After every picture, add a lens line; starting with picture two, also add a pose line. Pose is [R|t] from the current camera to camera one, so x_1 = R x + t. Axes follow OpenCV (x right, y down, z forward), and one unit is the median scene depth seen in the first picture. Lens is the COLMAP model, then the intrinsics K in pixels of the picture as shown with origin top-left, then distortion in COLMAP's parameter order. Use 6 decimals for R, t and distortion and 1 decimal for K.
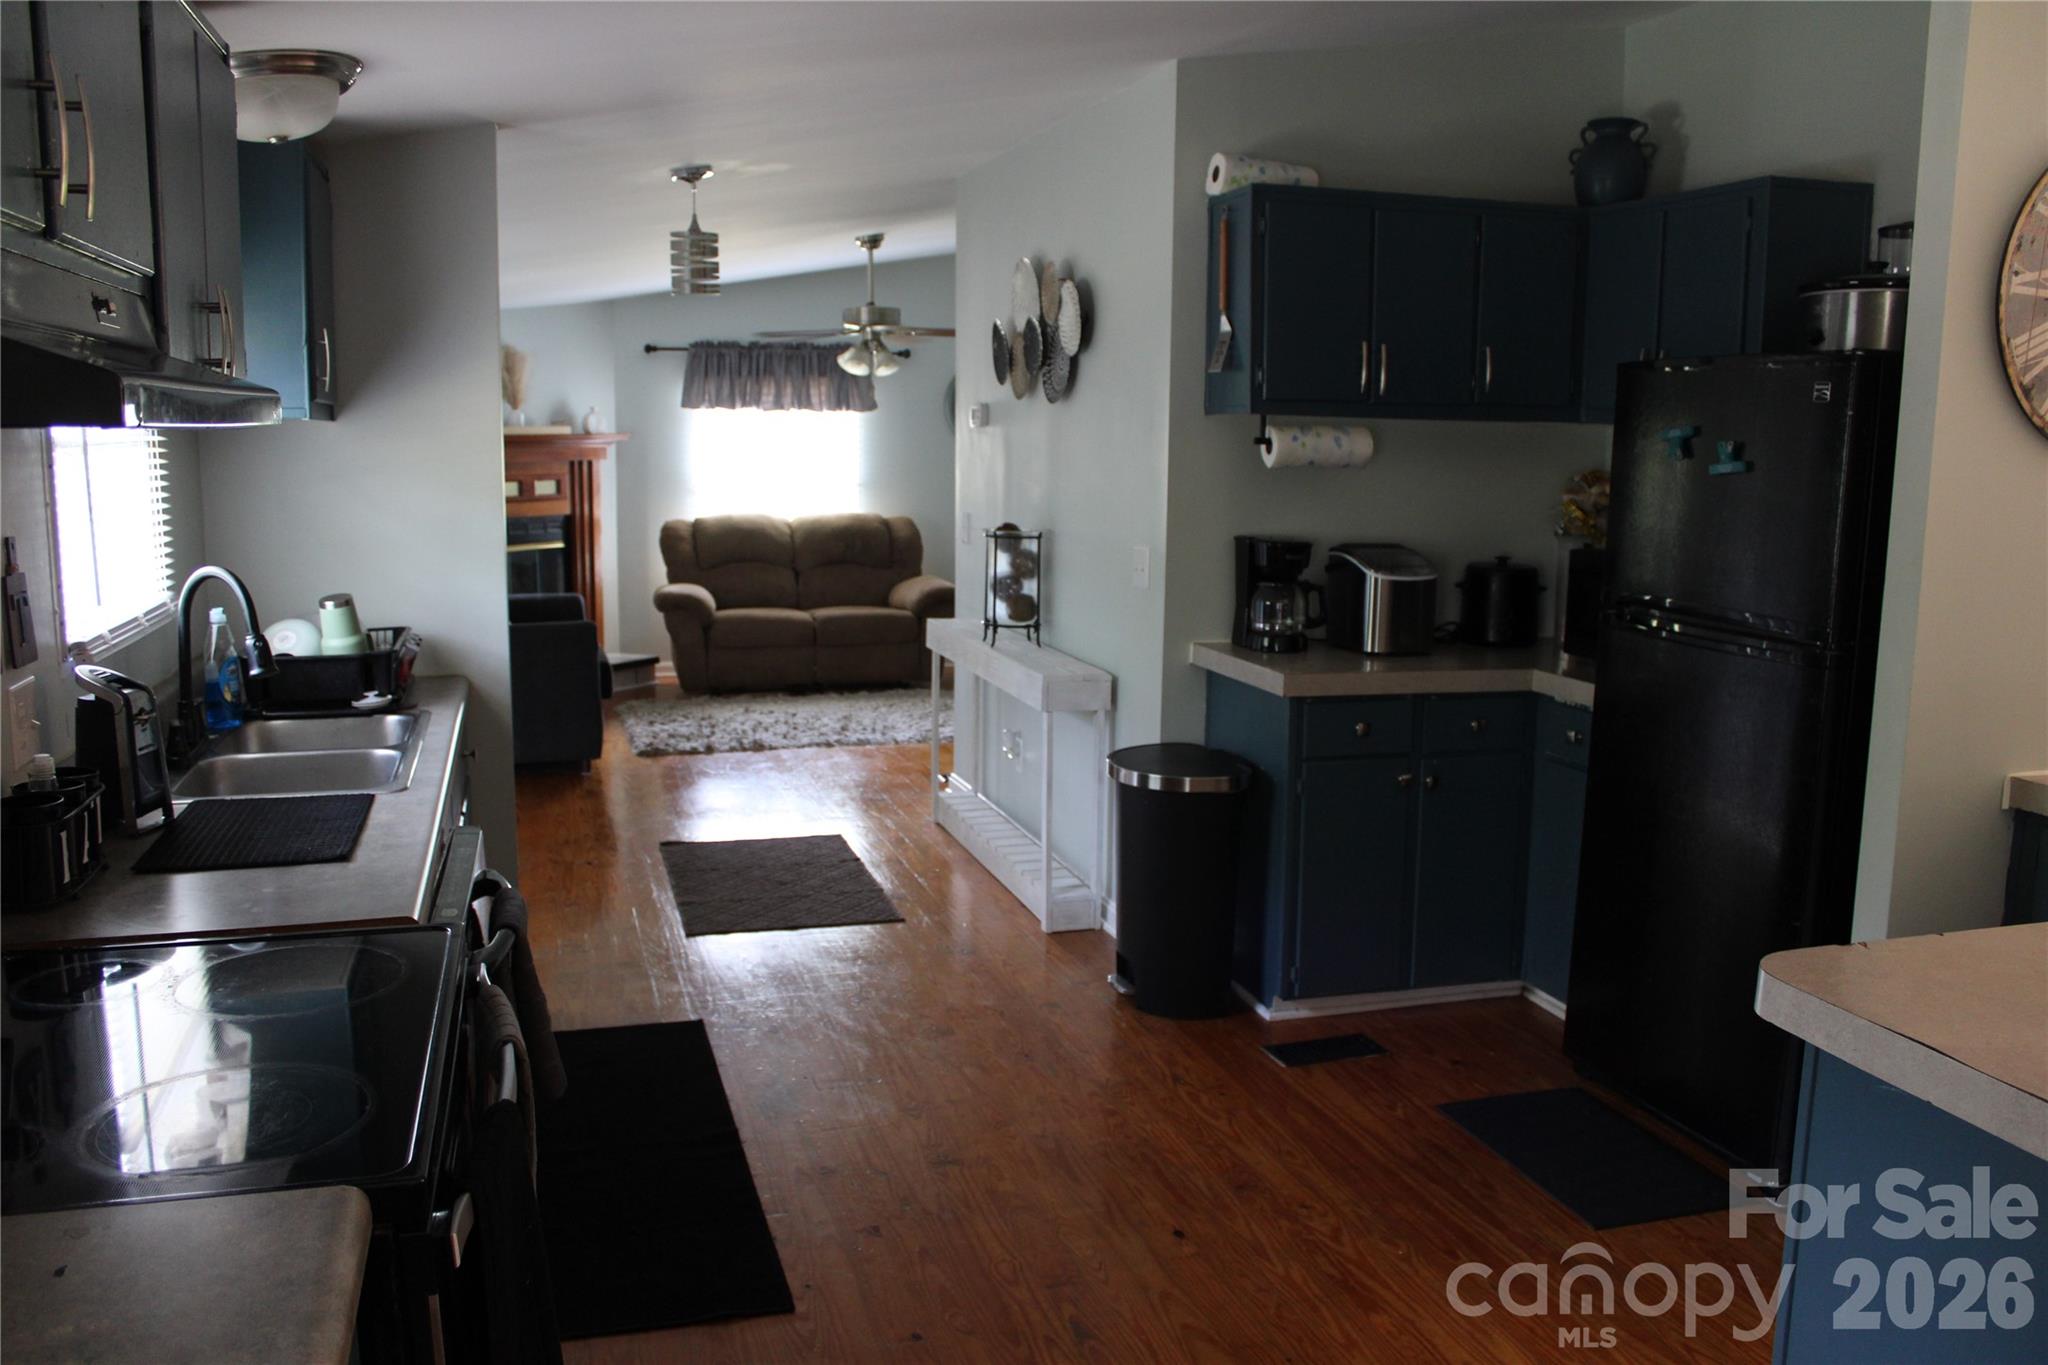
lens RADIAL K [[1701.7, 0, 1030.8], [0, 1701.7, 689.8], [0, 0, 1]] dist [-0.149233, 0.124239]
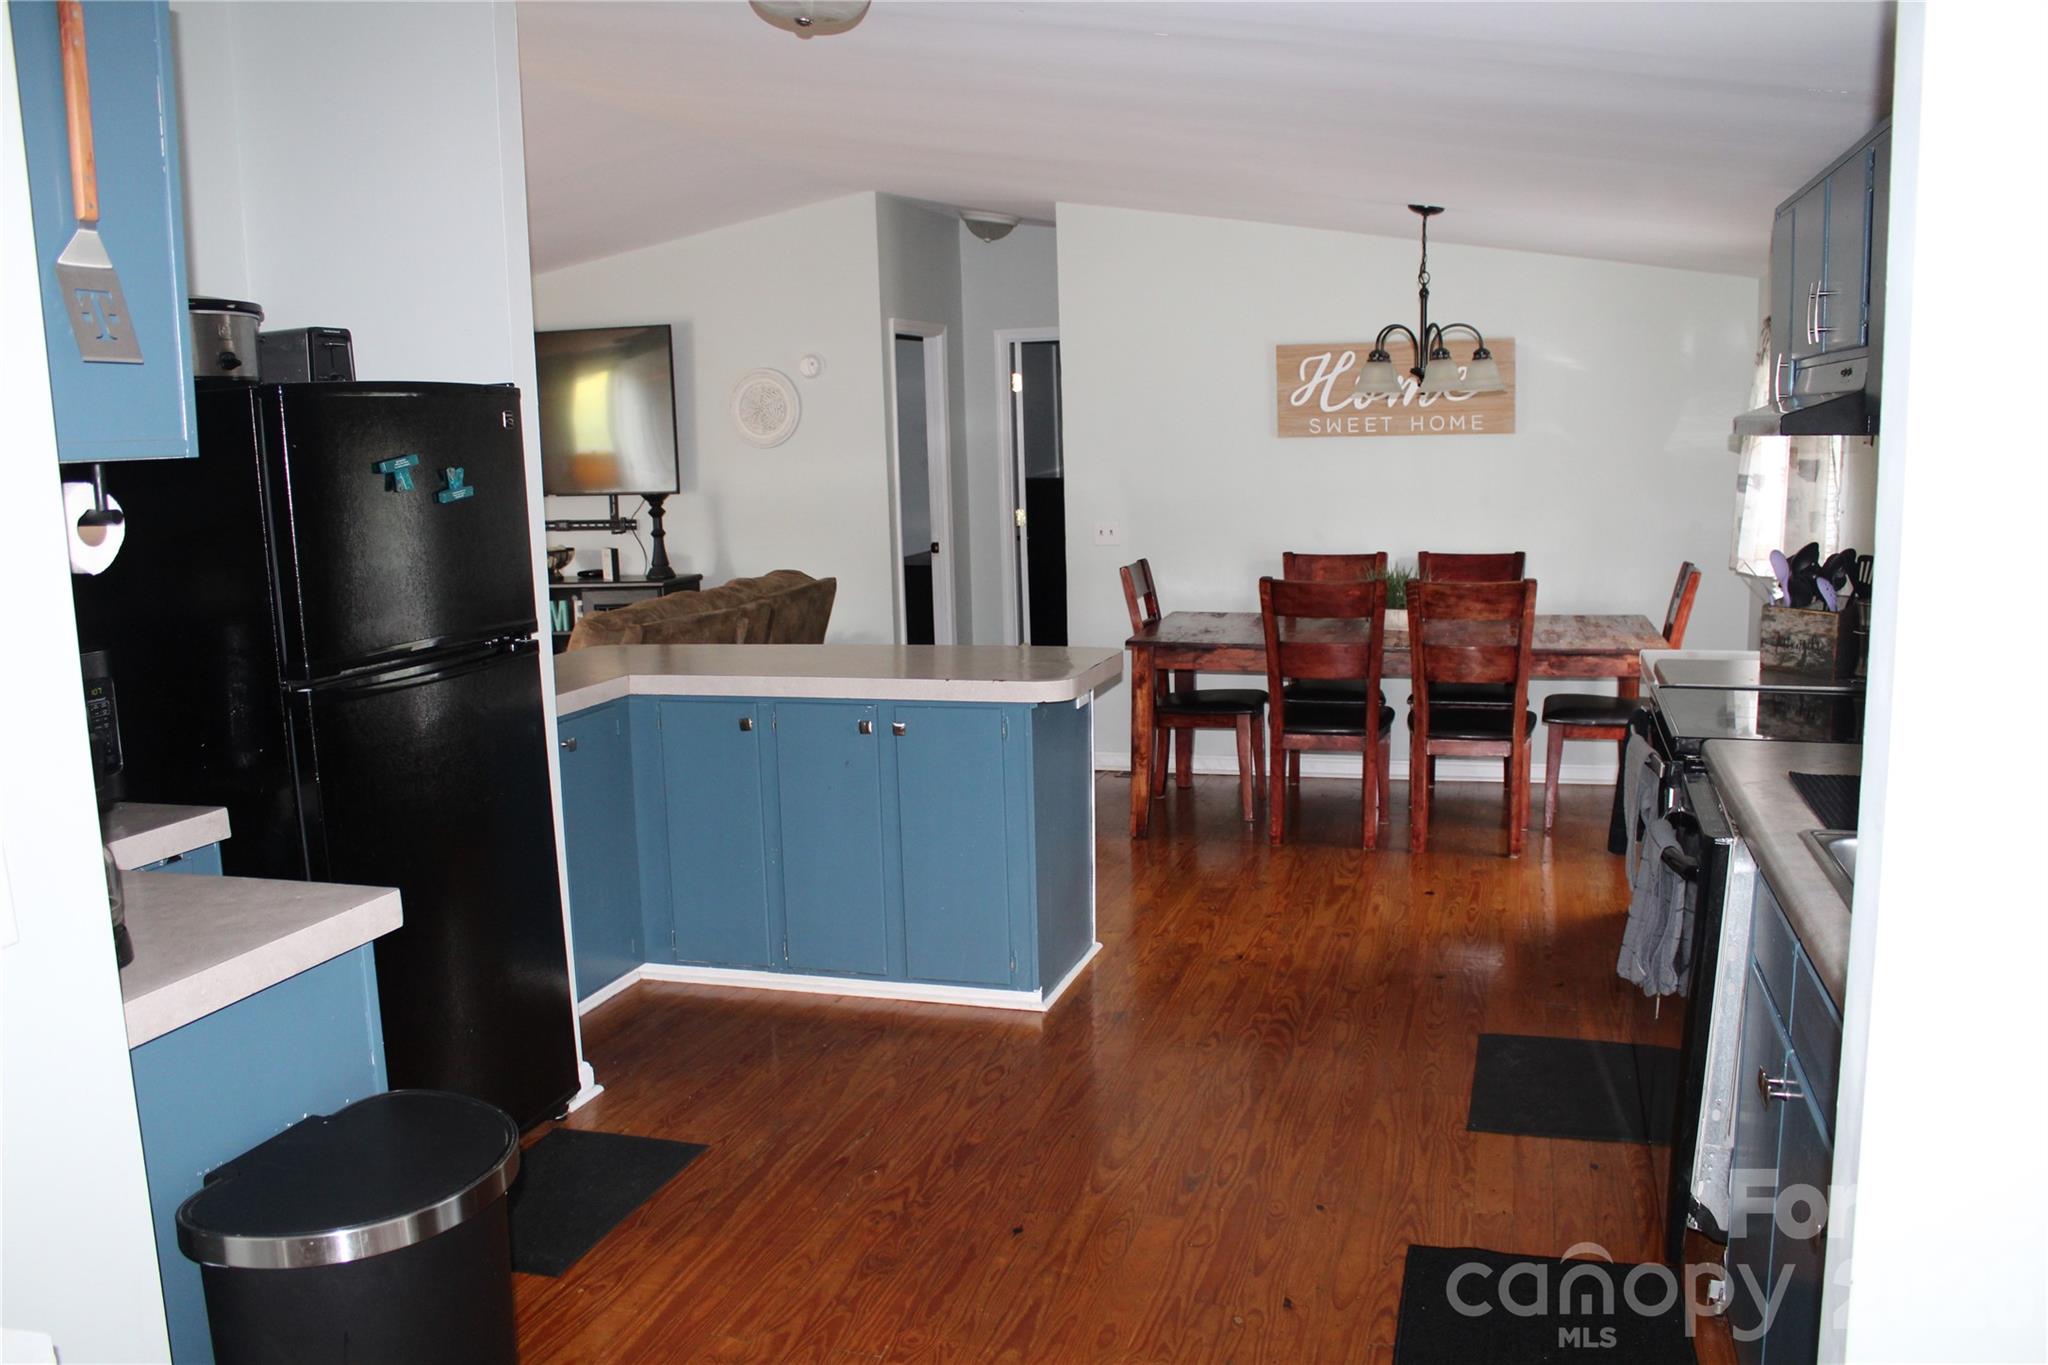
lens RADIAL K [[1701.7, 0, 1030.8], [0, 1701.7, 689.8], [0, 0, 1]] dist [-0.149233, 0.124239]
pose [[-0.843953, -0.056472, 0.533437, -0.430073], [0.112648, 0.953610, 0.279174, -0.263382], [-0.524456, 0.295700, -0.798441, 1.654520]]
